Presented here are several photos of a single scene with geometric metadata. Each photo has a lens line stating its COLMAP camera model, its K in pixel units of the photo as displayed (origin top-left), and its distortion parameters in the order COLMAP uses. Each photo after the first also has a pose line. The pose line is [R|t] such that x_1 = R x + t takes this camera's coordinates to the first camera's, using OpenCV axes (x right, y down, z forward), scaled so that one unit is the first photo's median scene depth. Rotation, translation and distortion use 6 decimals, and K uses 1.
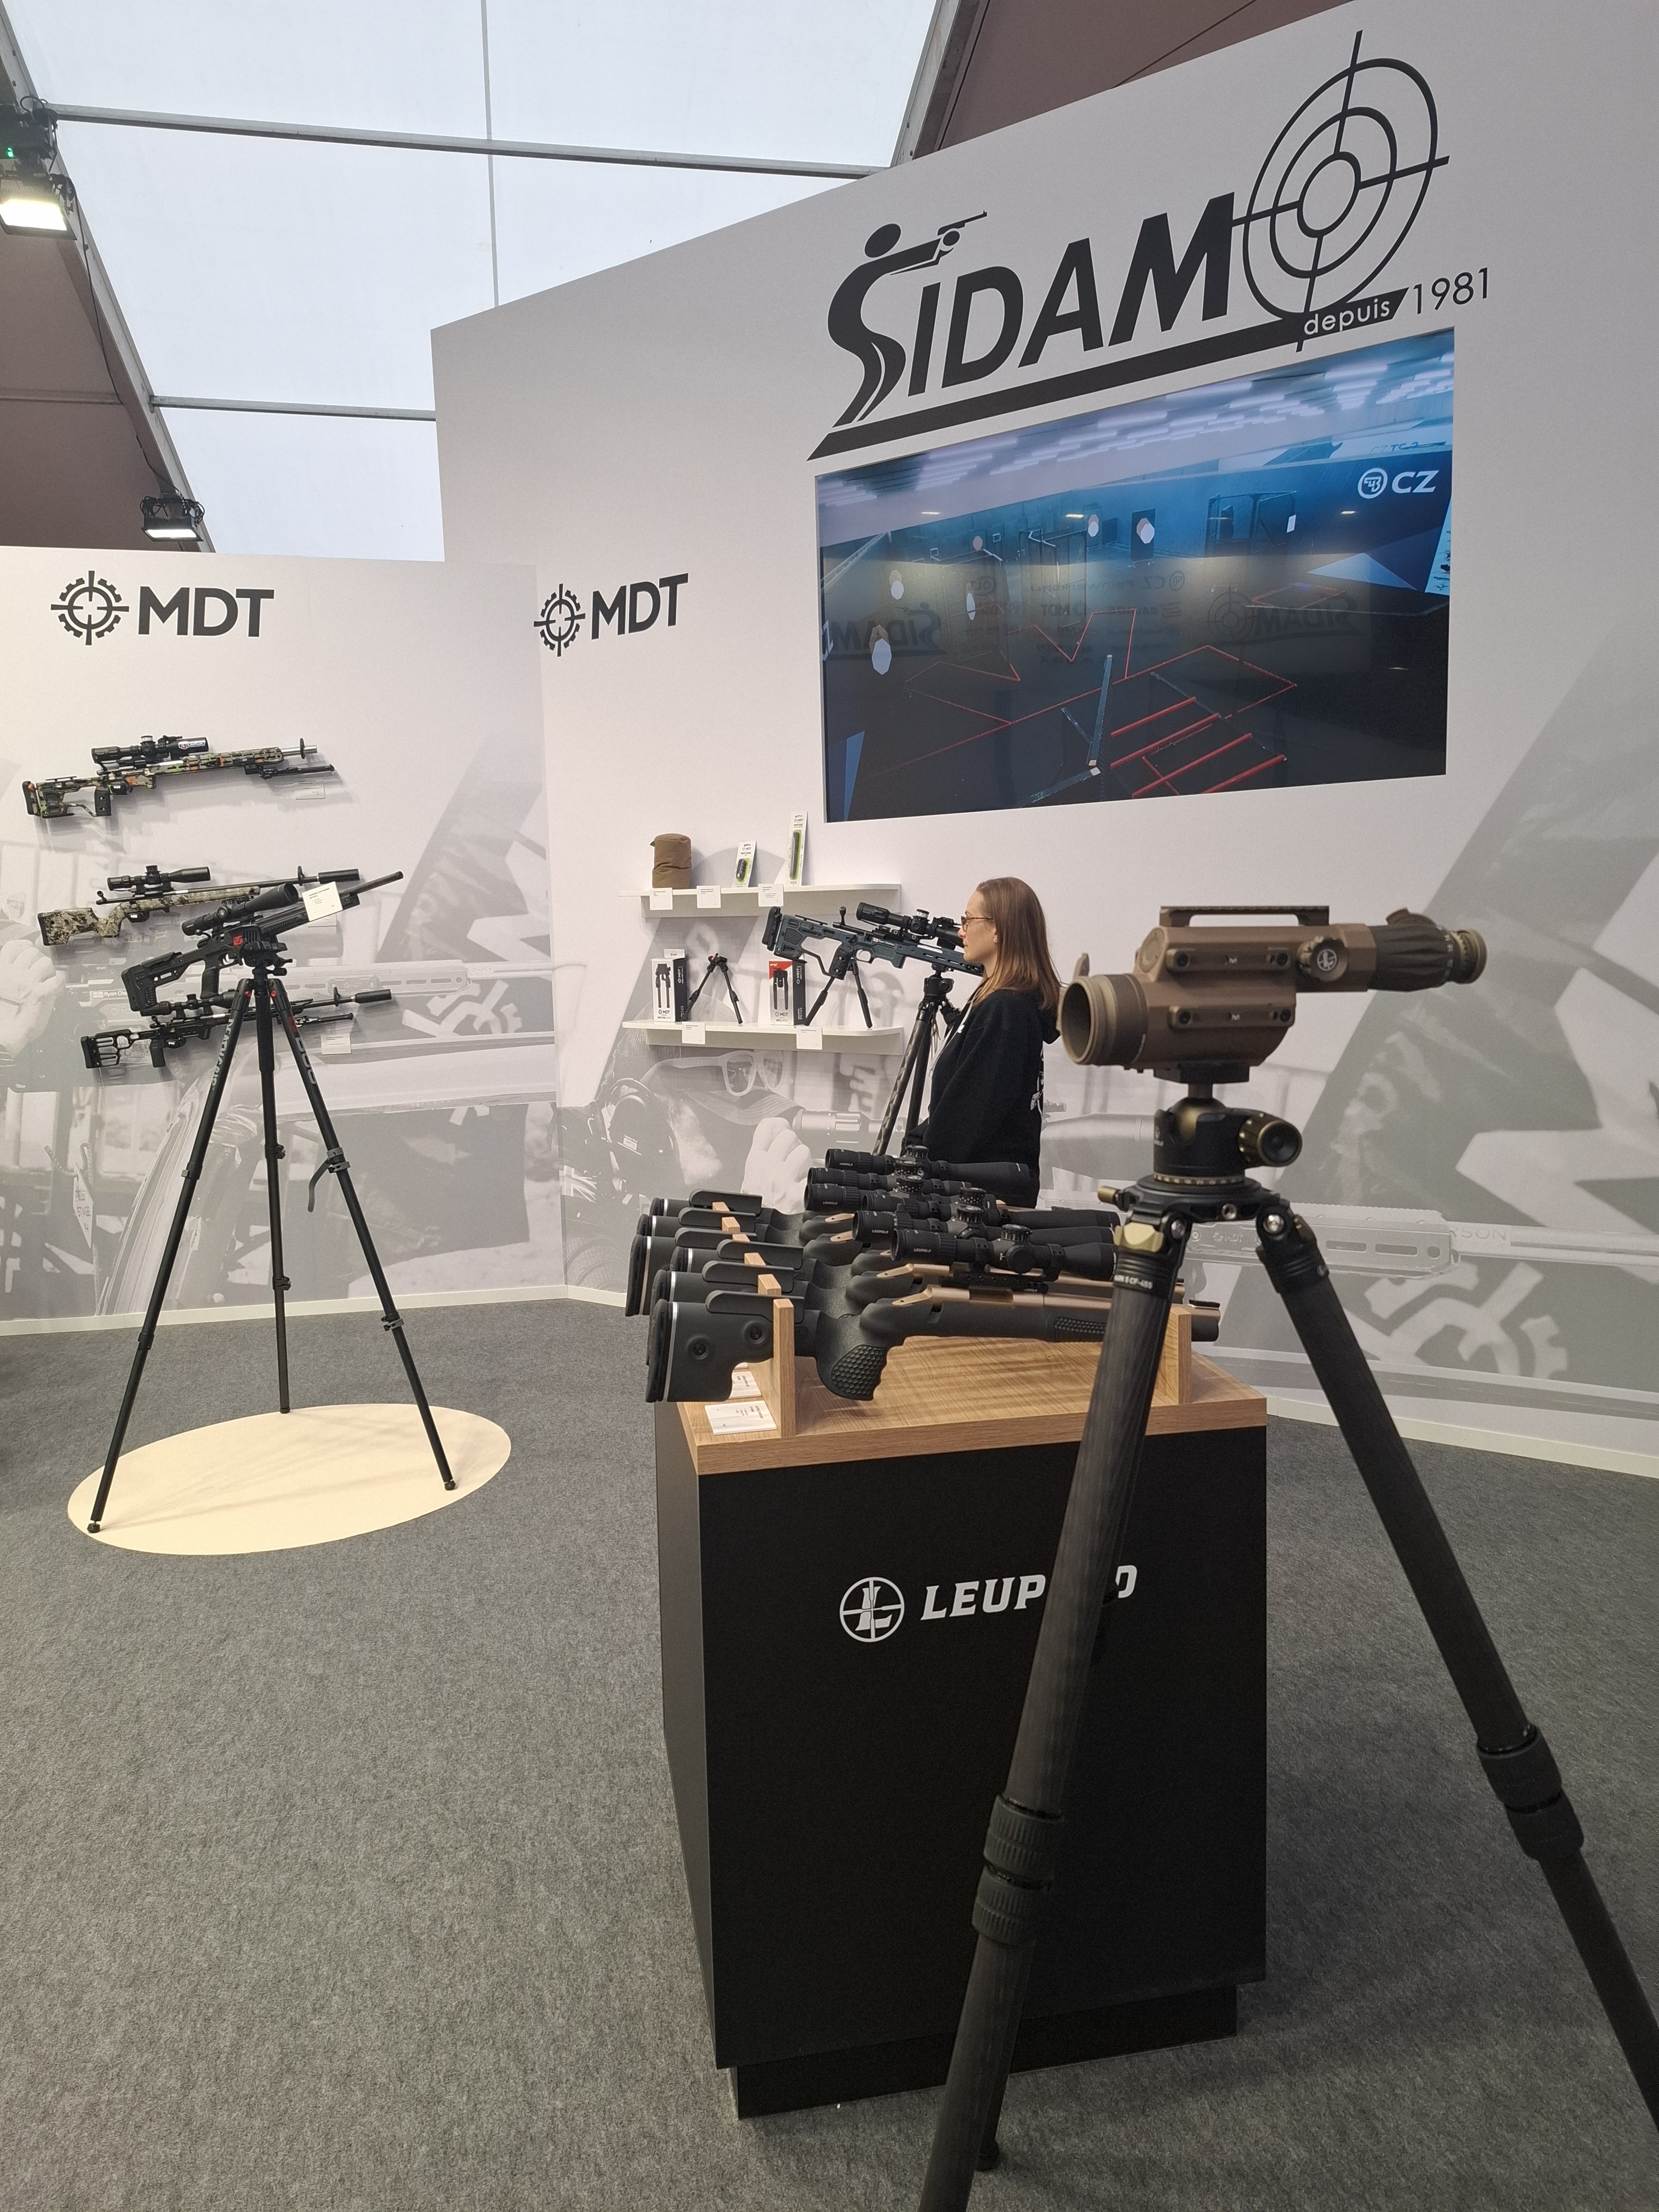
lens RADIAL K [[1562.2, 0, 897.1], [0, 1562.2, 1130.6], [0, 0, 1]] dist [0.066316, -0.055197]
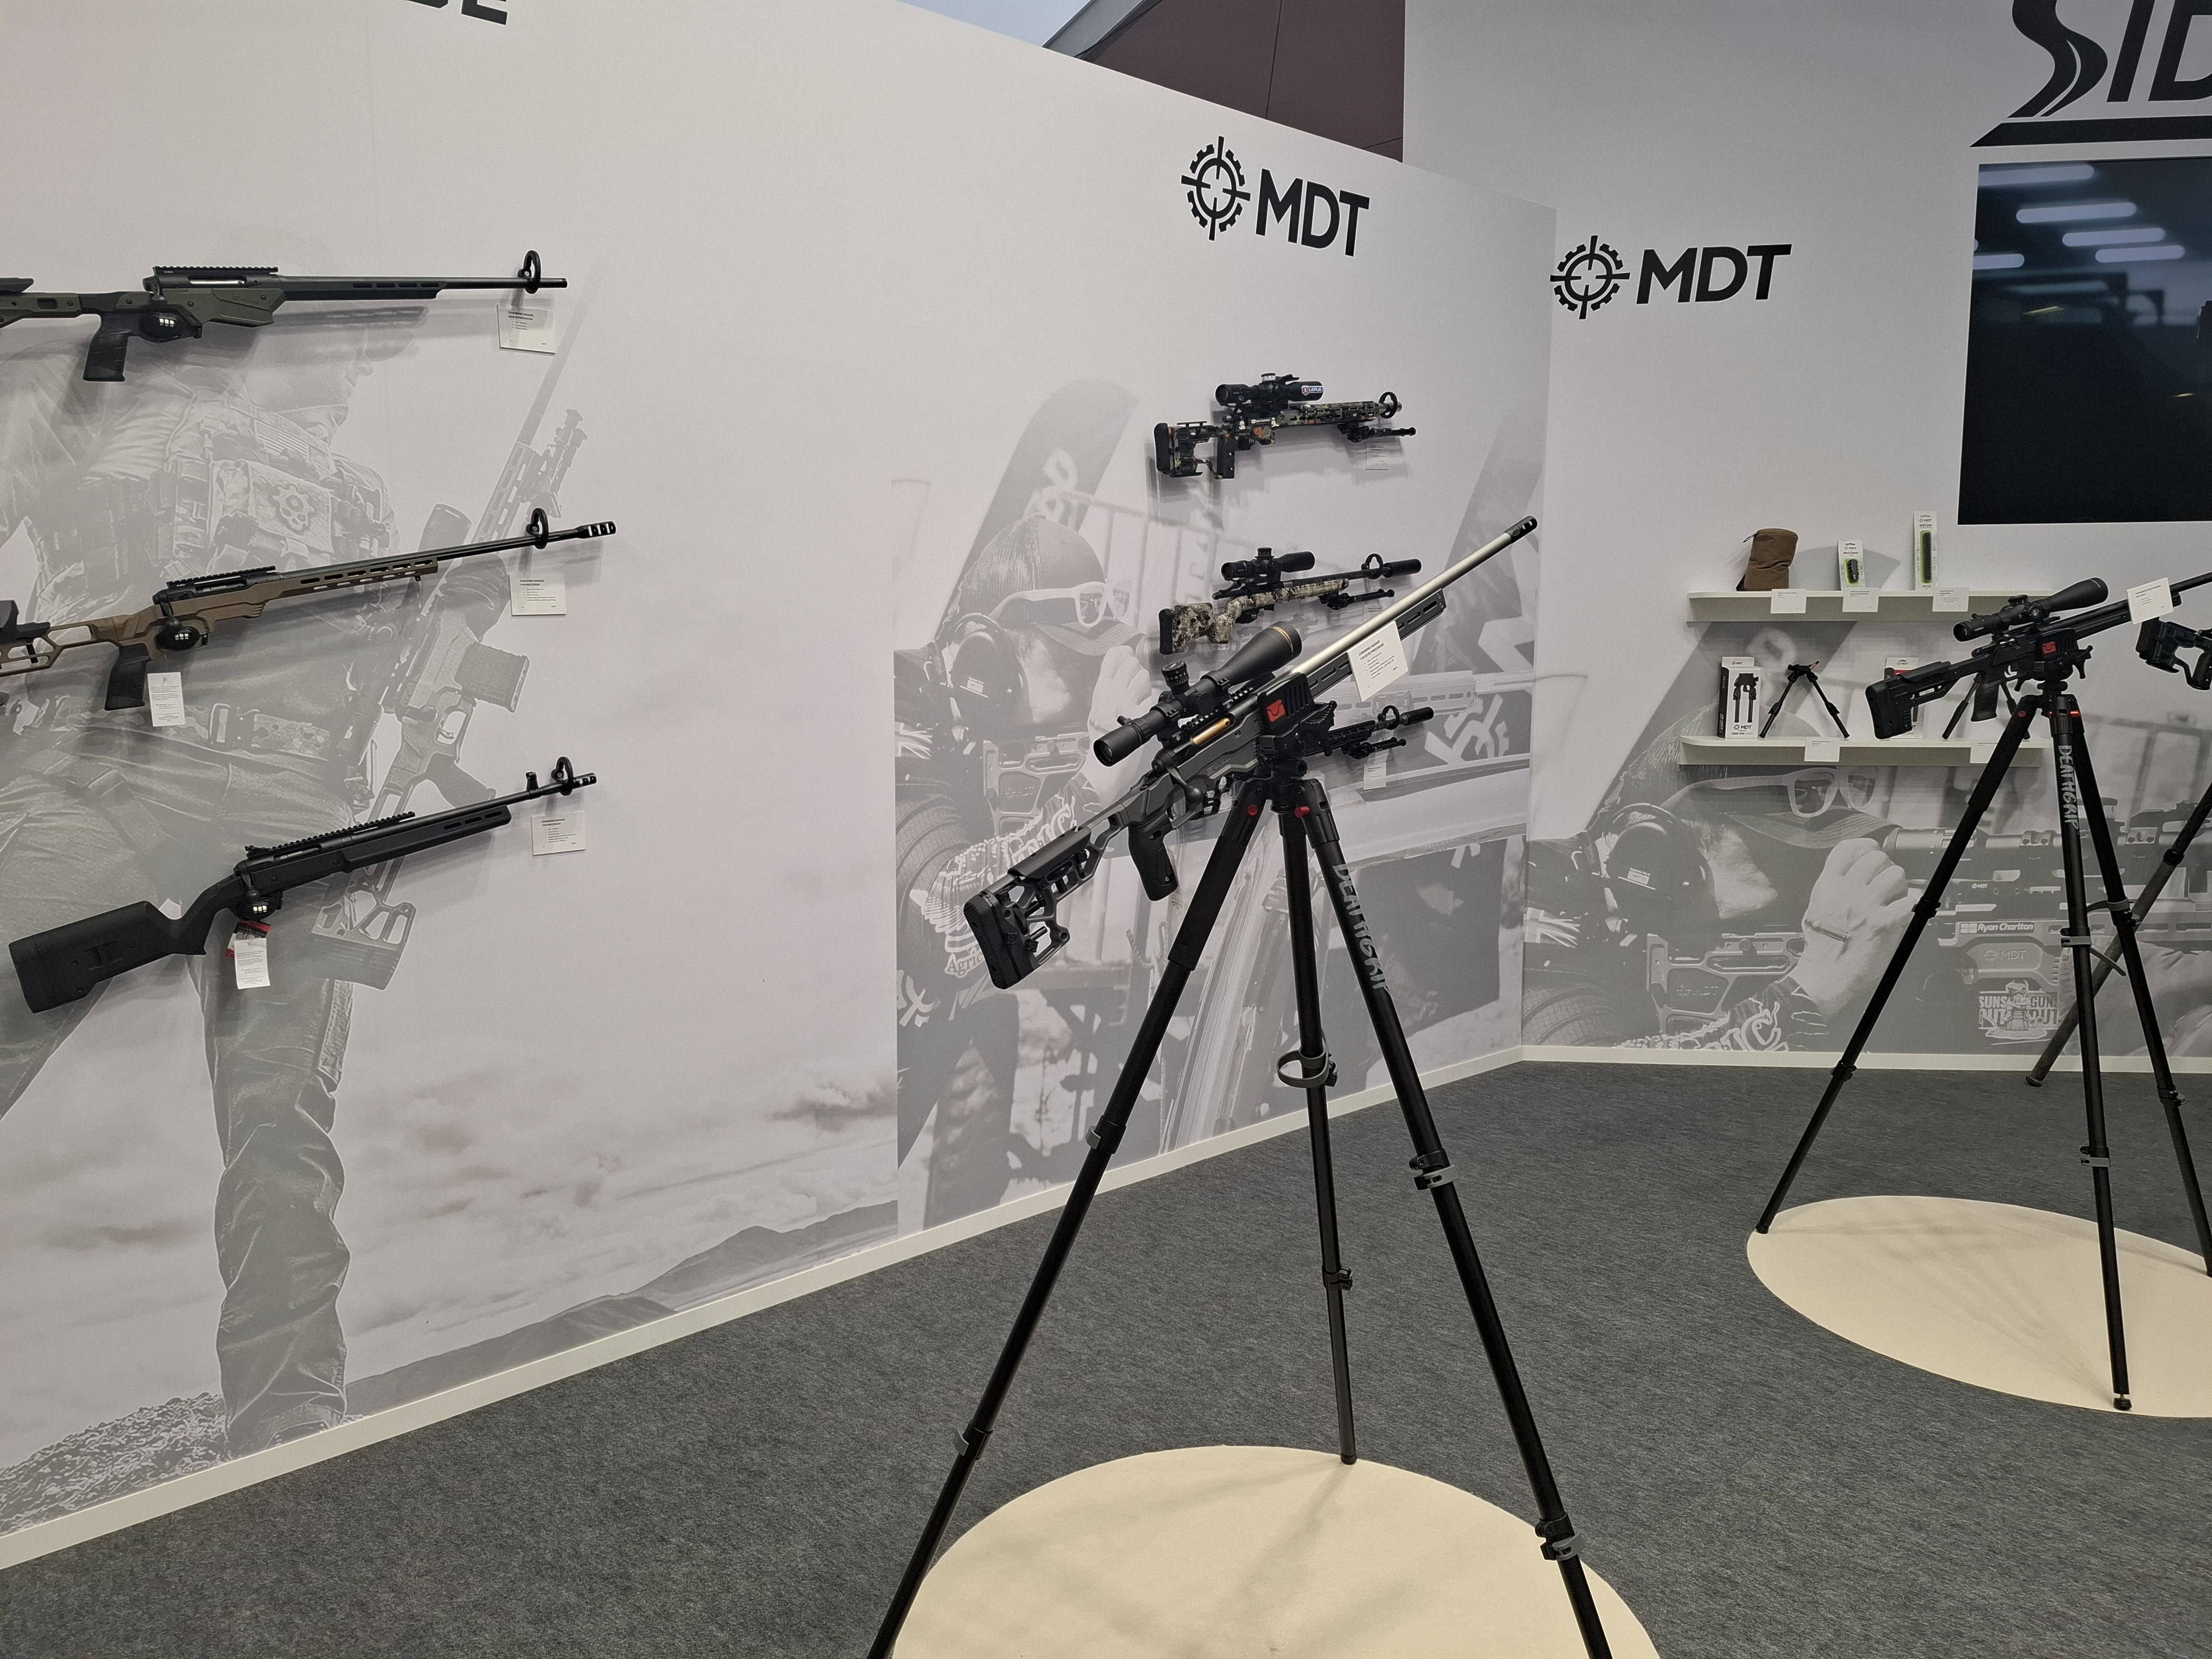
lens RADIAL K [[1562.2, 0, 1035.2], [0, 1562.2, 838.9], [0, 0, 1]] dist [0.066316, -0.055197]
pose [[0.863372, -0.052717, 0.501806, -0.945324], [0.051657, 0.998536, 0.016025, -0.046926], [-0.501916, 0.012086, 0.864832, 0.413292]]
